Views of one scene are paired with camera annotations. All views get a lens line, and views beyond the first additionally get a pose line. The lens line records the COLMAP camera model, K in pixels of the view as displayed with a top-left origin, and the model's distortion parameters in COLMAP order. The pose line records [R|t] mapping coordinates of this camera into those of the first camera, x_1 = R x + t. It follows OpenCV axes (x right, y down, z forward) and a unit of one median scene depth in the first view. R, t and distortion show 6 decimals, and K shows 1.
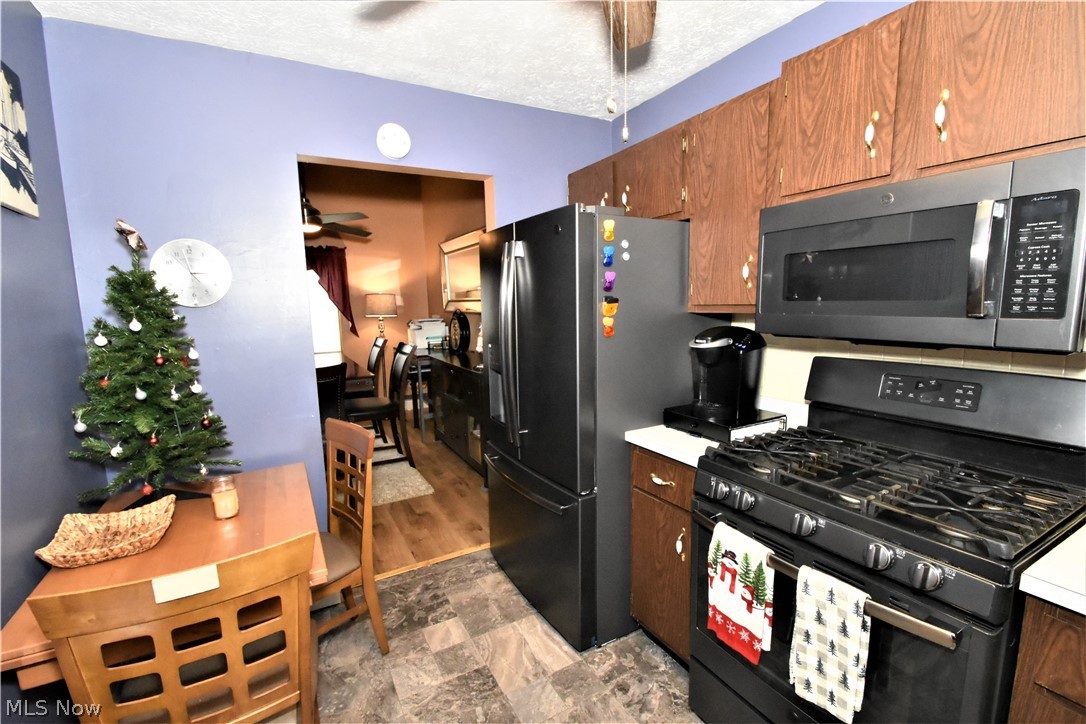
lens RADIAL K [[478.0, 0, 539.3], [0, 478.0, 366.1], [0, 0, 1]] dist [0.000012, -0.007001]
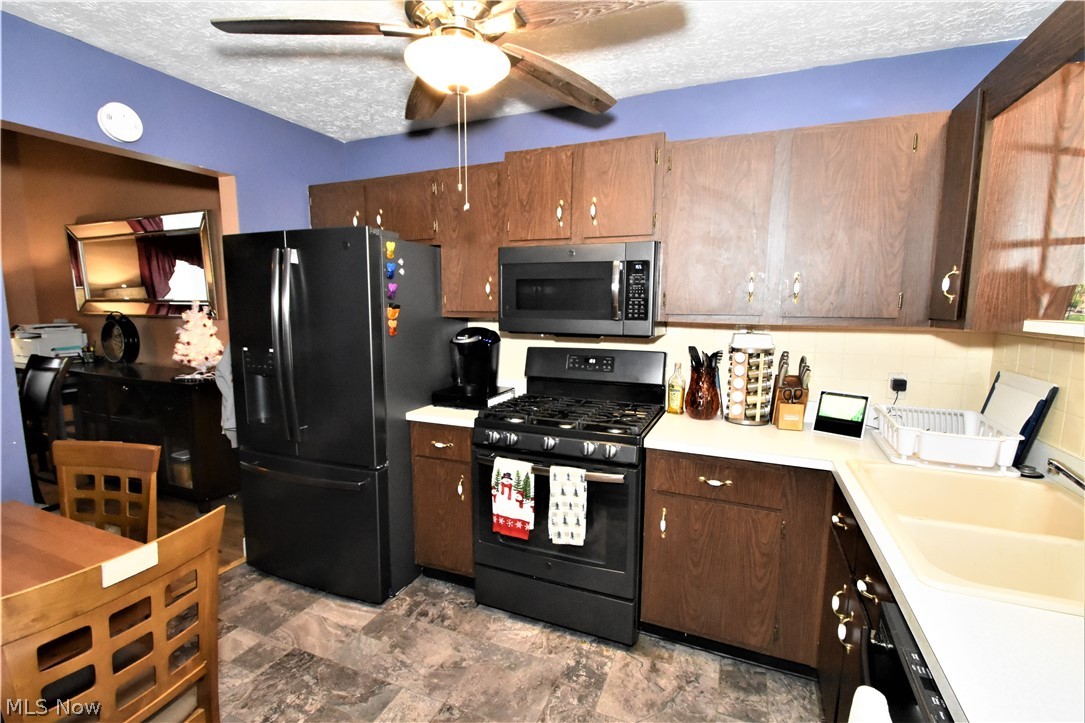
lens RADIAL K [[477.6, 0, 548.9], [0, 477.6, 362.7], [0, 0, 1]] dist [0.000012, -0.007001]
pose [[0.777184, -0.050058, 0.627279, -0.405158], [0.062965, 0.998014, 0.001632, 0.039760], [-0.626115, 0.038228, 0.778793, -0.265639]]
